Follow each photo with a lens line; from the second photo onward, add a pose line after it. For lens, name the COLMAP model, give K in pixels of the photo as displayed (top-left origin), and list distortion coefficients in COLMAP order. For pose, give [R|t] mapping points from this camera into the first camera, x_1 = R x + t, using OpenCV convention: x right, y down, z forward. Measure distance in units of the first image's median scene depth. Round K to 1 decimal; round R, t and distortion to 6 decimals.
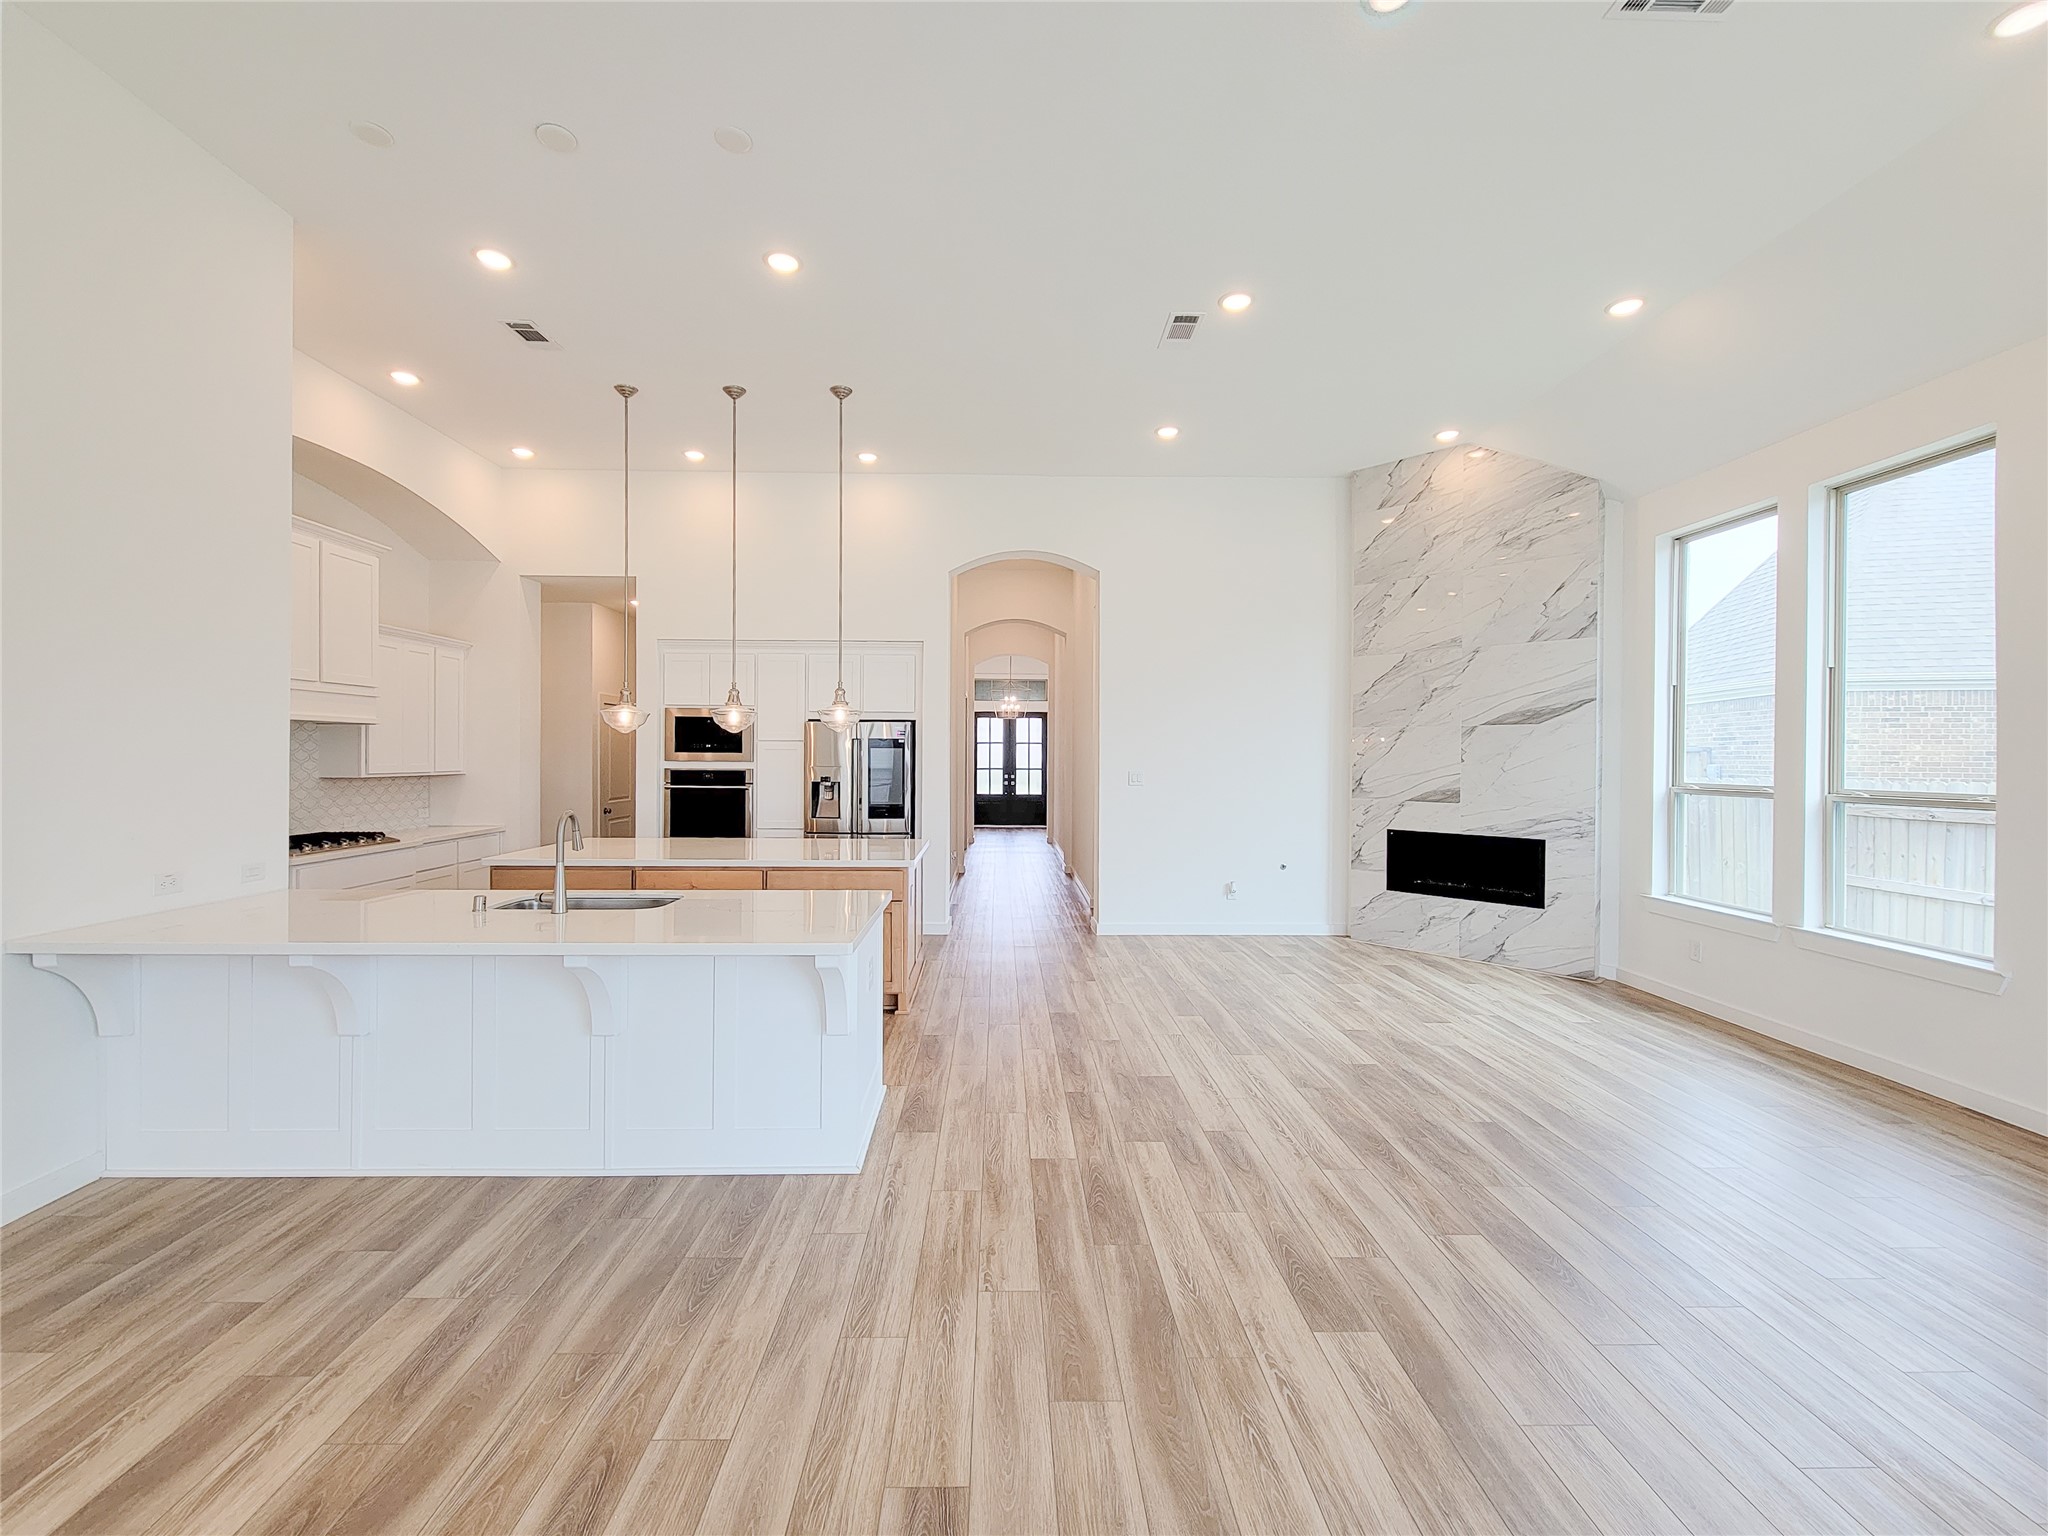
lens RADIAL K [[846.3, 0, 1009.6], [0, 846.3, 756.8], [0, 0, 1]] dist [0.011889, -0.004683]
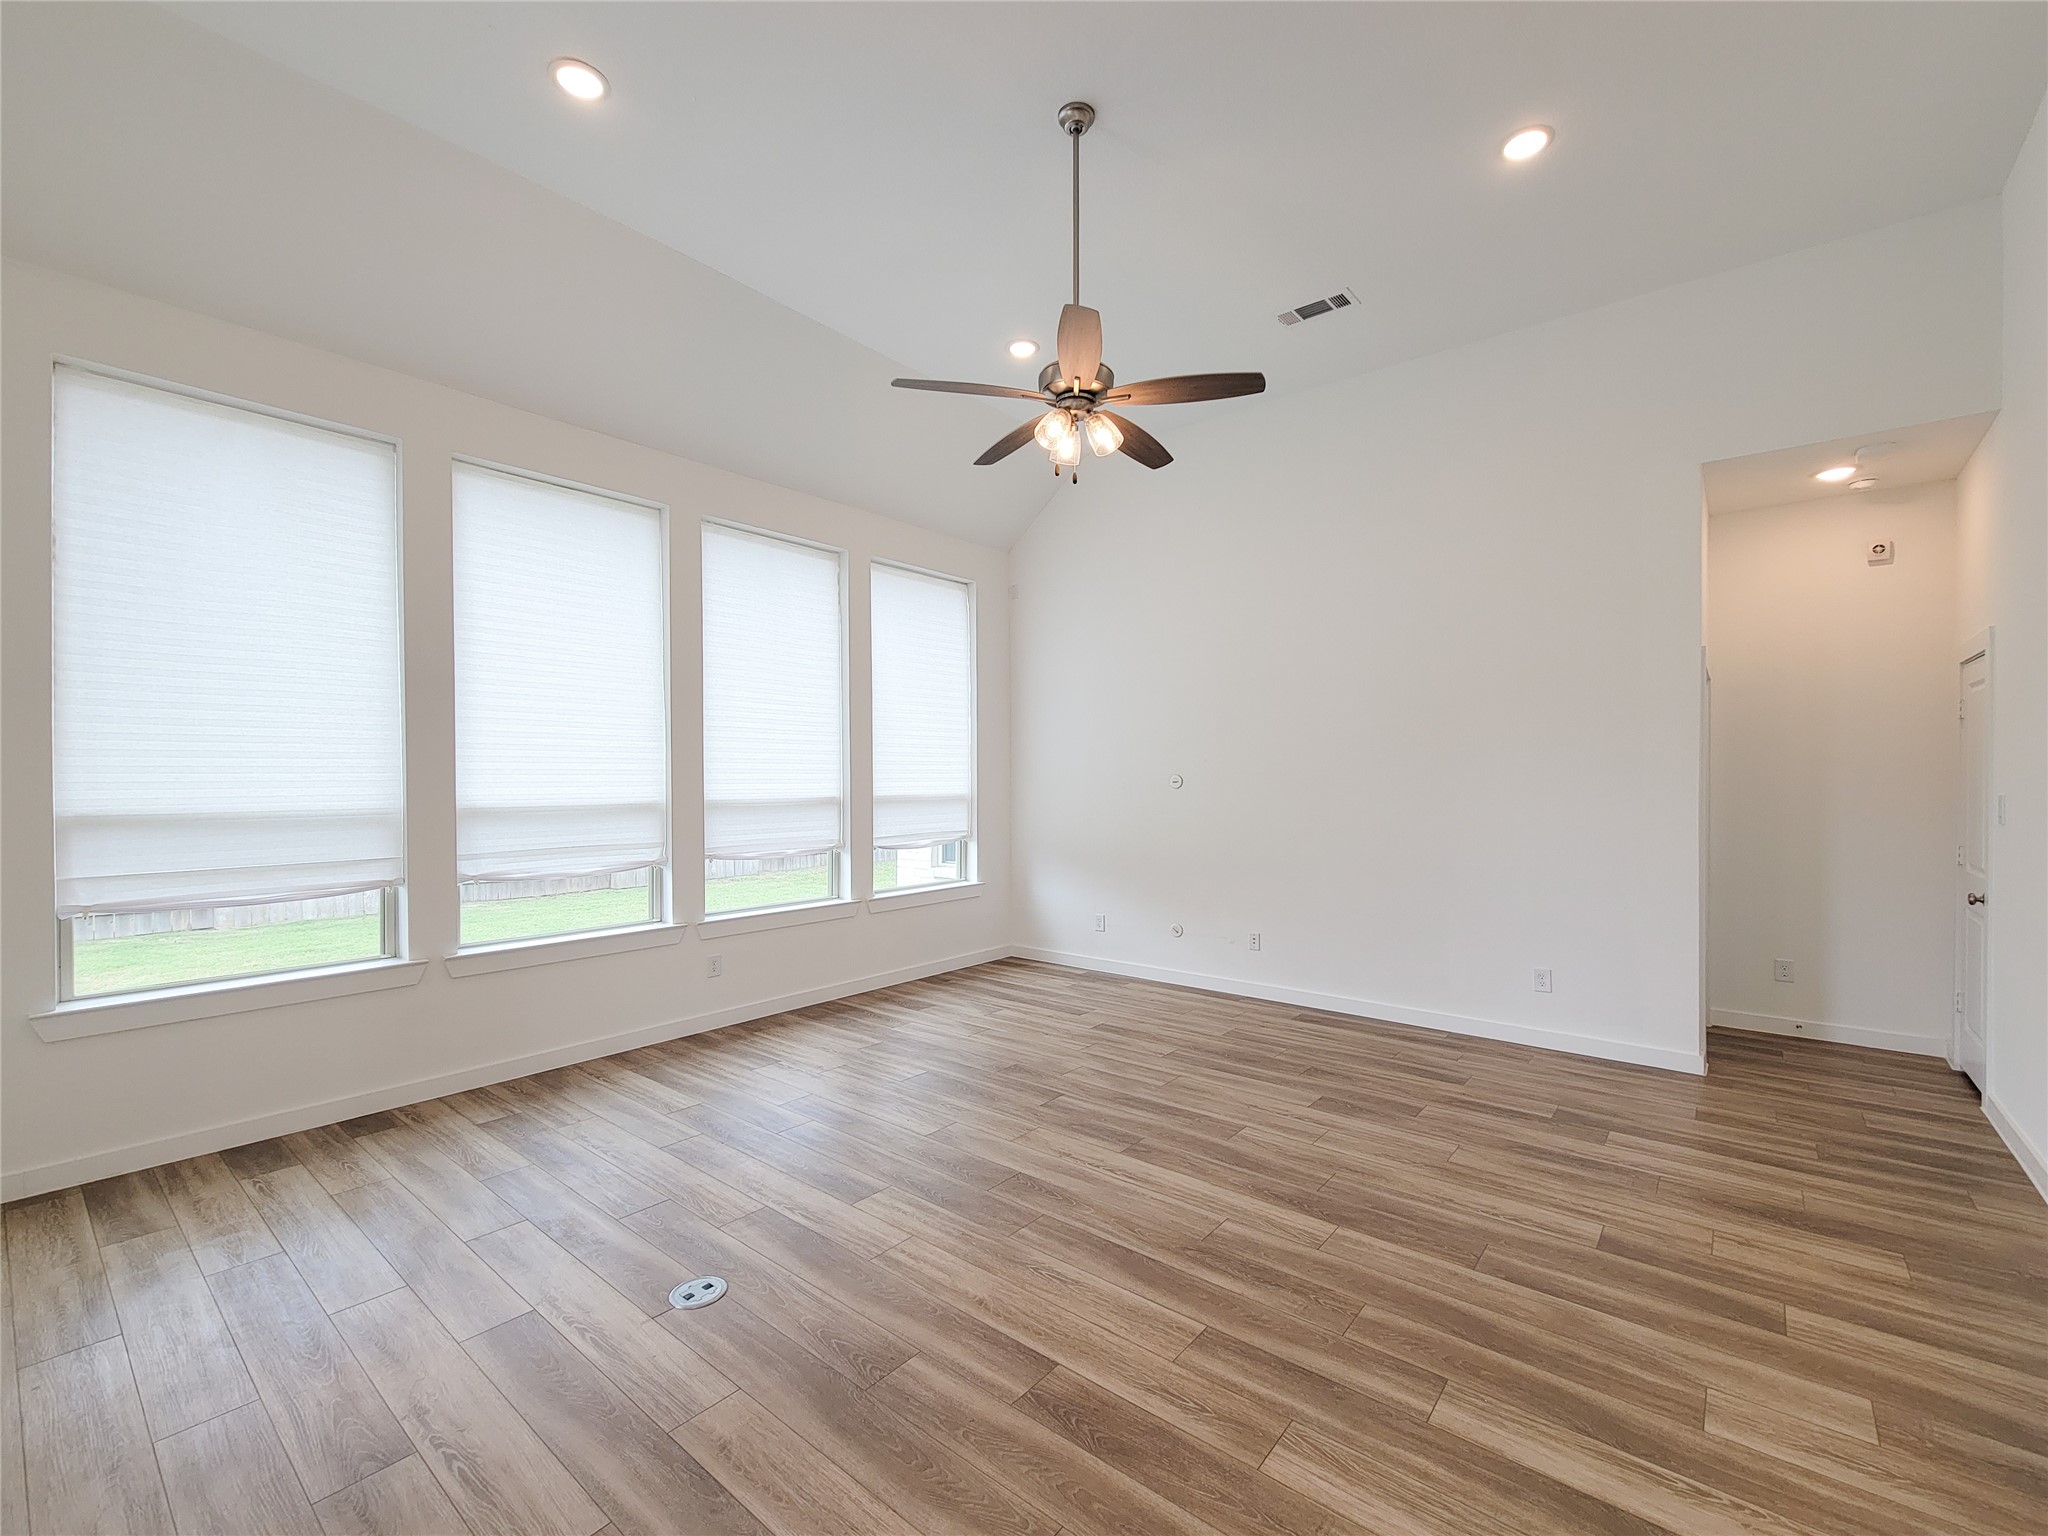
lens RADIAL K [[846.3, 0, 1019.1], [0, 846.3, 763.6], [0, 0, 1]] dist [0.011889, -0.004683]
pose [[-0.656234, -0.018285, -0.754336, 0.029074], [0.001533, 0.999672, -0.025566, 0.017316], [0.754556, -0.017934, -0.655991, 0.328463]]
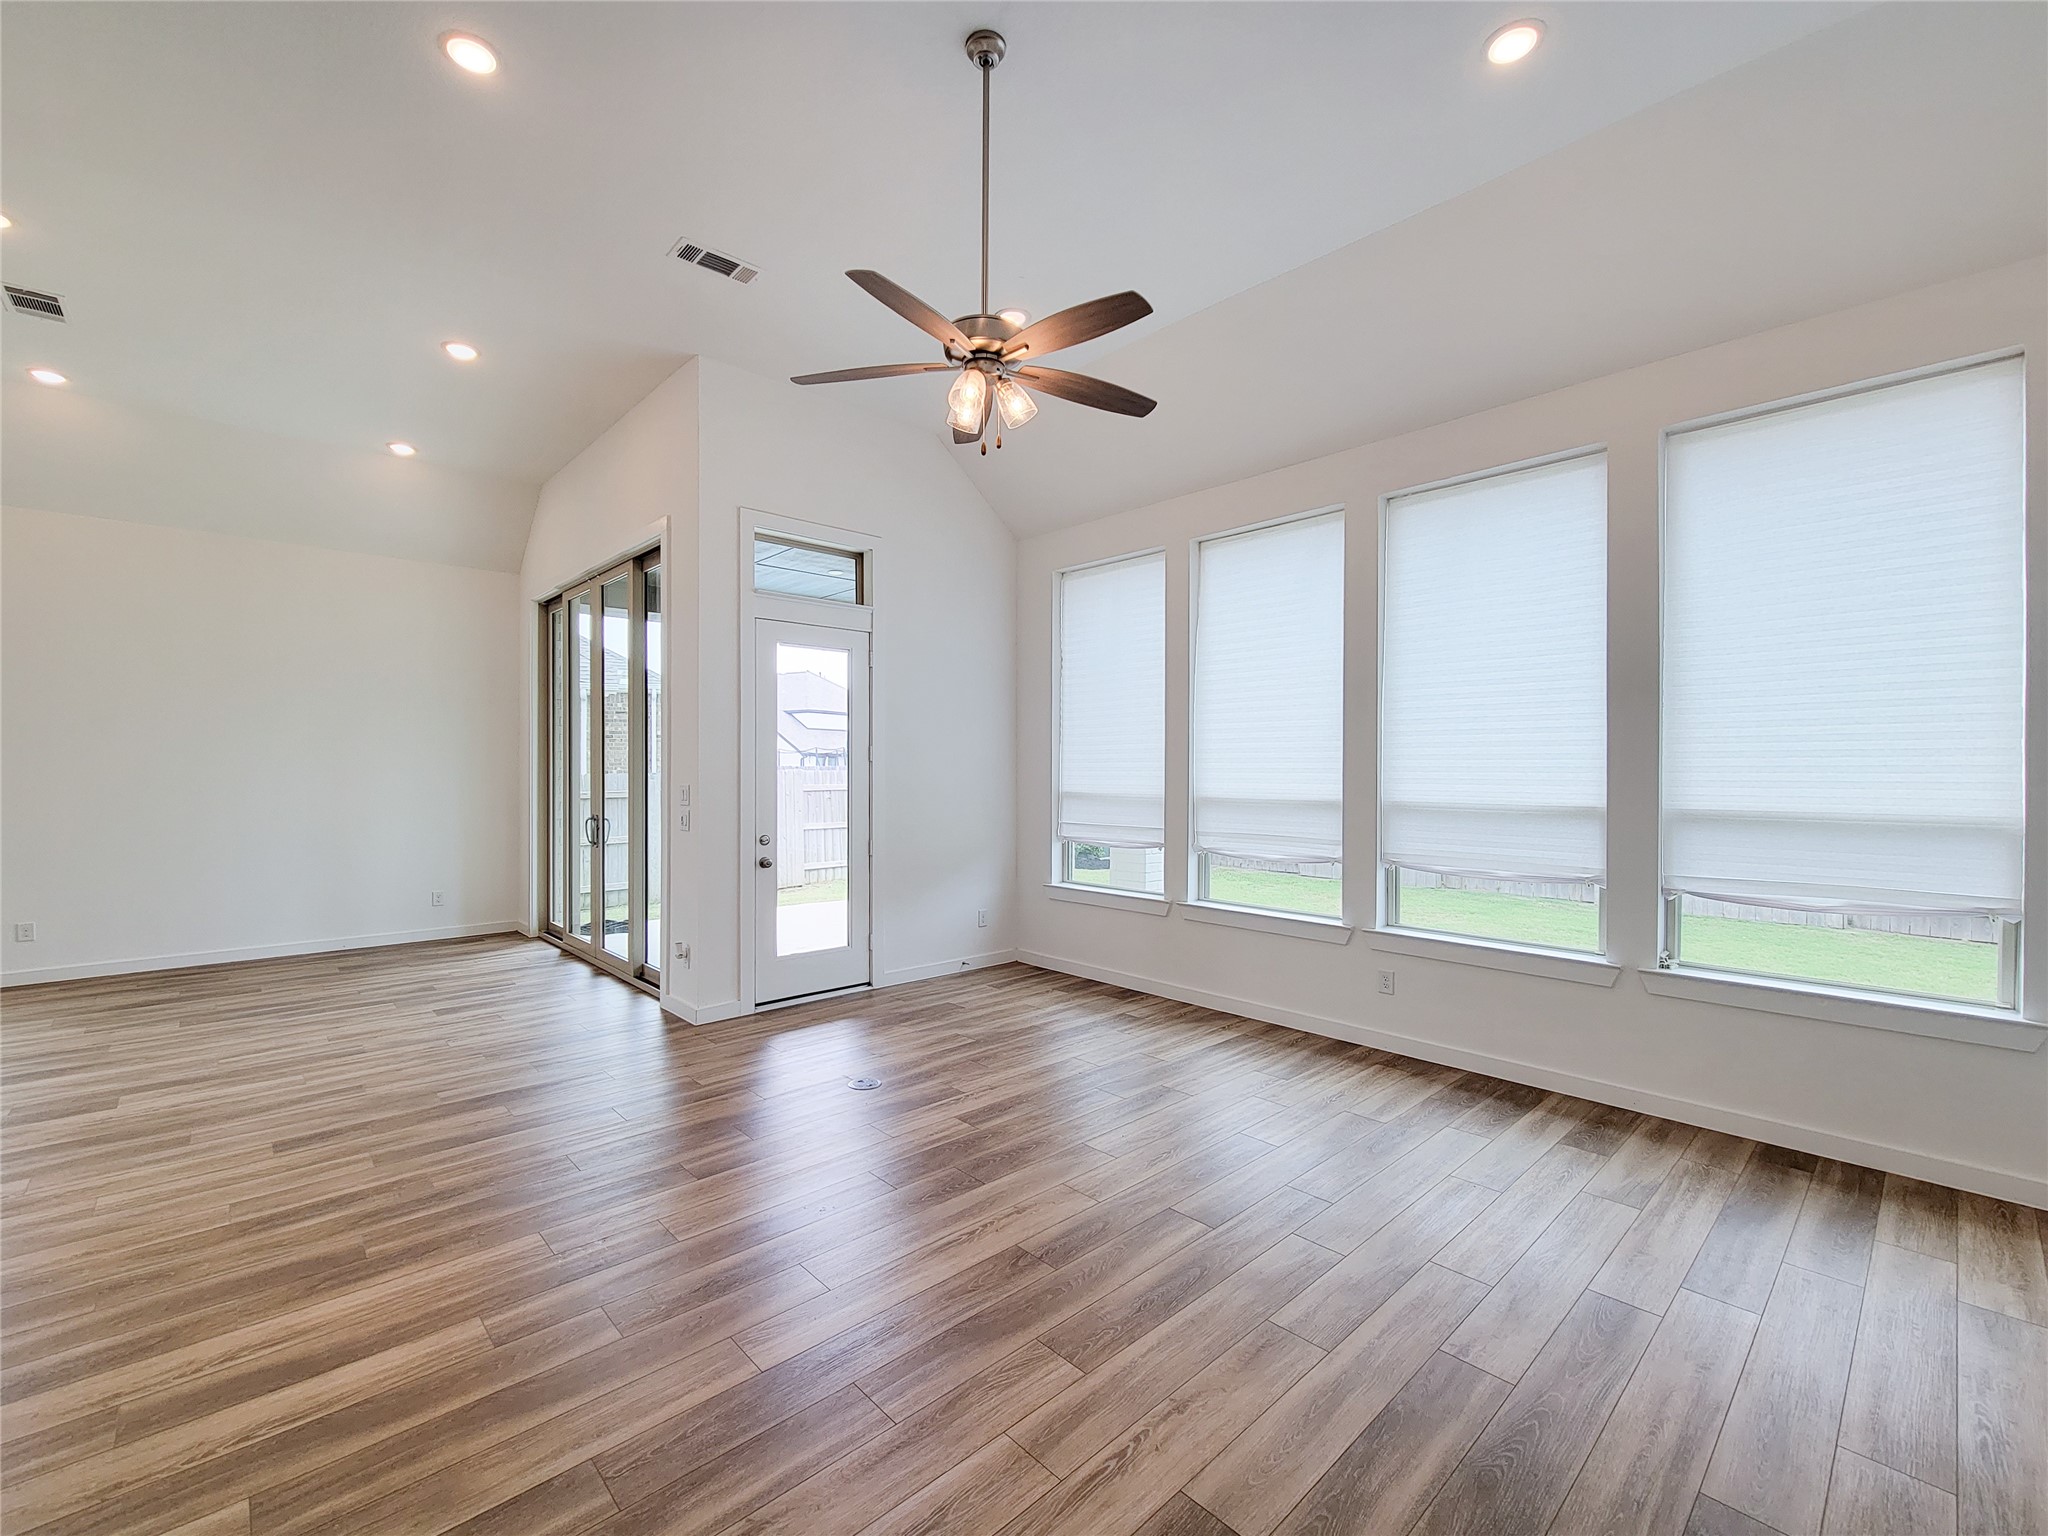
lens RADIAL K [[846.3, 0, 1029.5], [0, 846.3, 777.6], [0, 0, 1]] dist [0.011889, -0.004683]
pose [[-0.684430, -0.011689, 0.728985, -0.746402], [-0.009968, 0.999928, 0.006675, 0.007103], [-0.729010, -0.002698, -0.684497, 0.313795]]
